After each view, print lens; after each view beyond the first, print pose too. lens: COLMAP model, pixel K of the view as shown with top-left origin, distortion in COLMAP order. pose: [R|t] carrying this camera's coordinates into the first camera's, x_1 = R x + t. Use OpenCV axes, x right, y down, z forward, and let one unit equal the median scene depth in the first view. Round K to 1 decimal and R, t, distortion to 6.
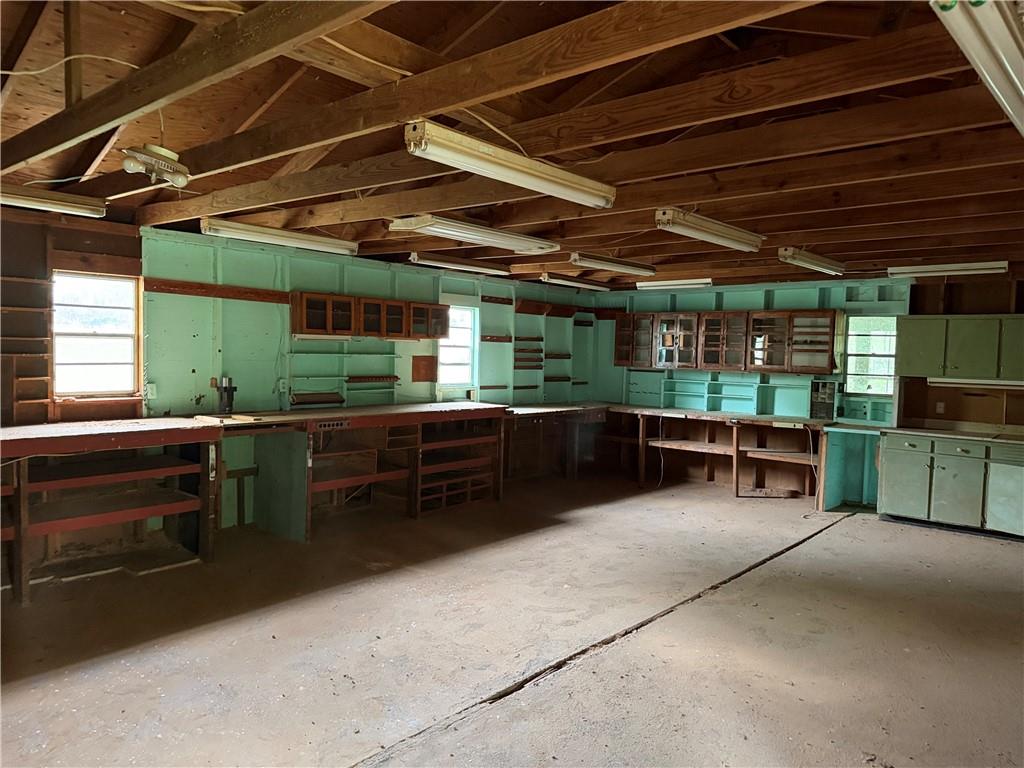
lens RADIAL K [[709.0, 0, 512.3], [0, 709.0, 383.7], [0, 0, 1]] dist [0.031356, -0.047525]
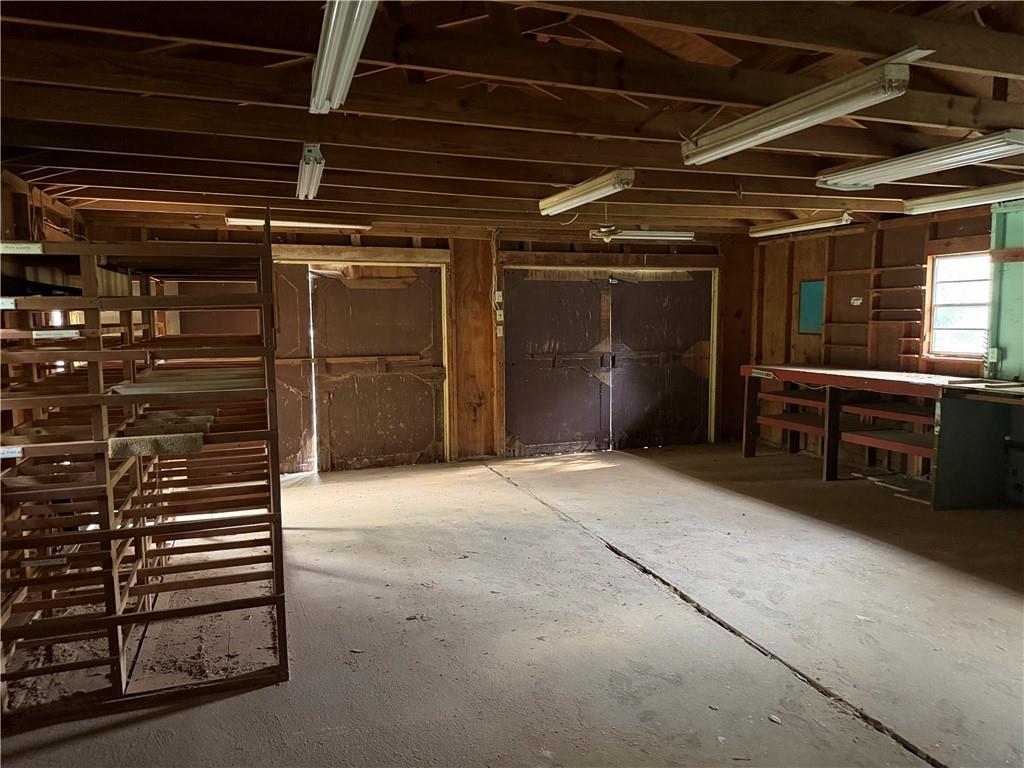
lens RADIAL K [[709.0, 0, 519.1], [0, 709.0, 379.7], [0, 0, 1]] dist [0.031356, -0.047525]
pose [[-0.472429, 0.060470, -0.879292, 0.689575], [-0.048128, 0.994385, 0.094244, -0.016727], [0.880054, 0.086842, -0.466866, 0.768837]]
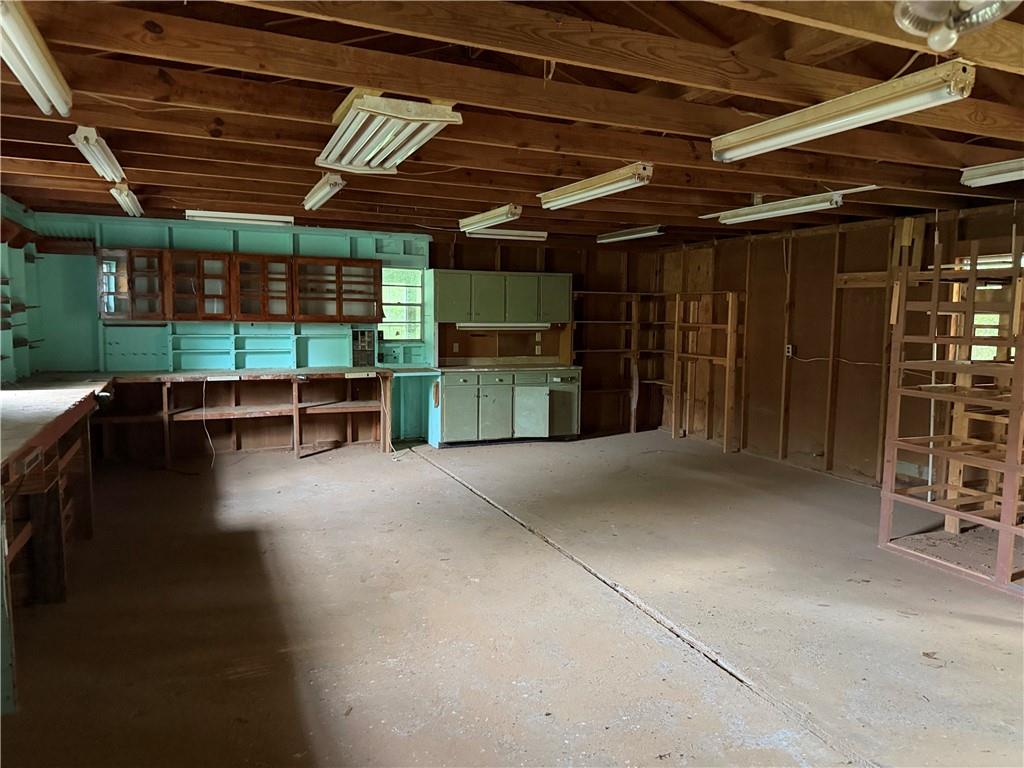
lens RADIAL K [[709.0, 0, 507.5], [0, 709.0, 385.4], [0, 0, 1]] dist [0.031356, -0.047525]
pose [[0.427475, -0.112186, 0.897039, -0.496811], [0.037654, 0.993619, 0.106321, -0.030104], [-0.903243, -0.011673, 0.428971, 0.455467]]
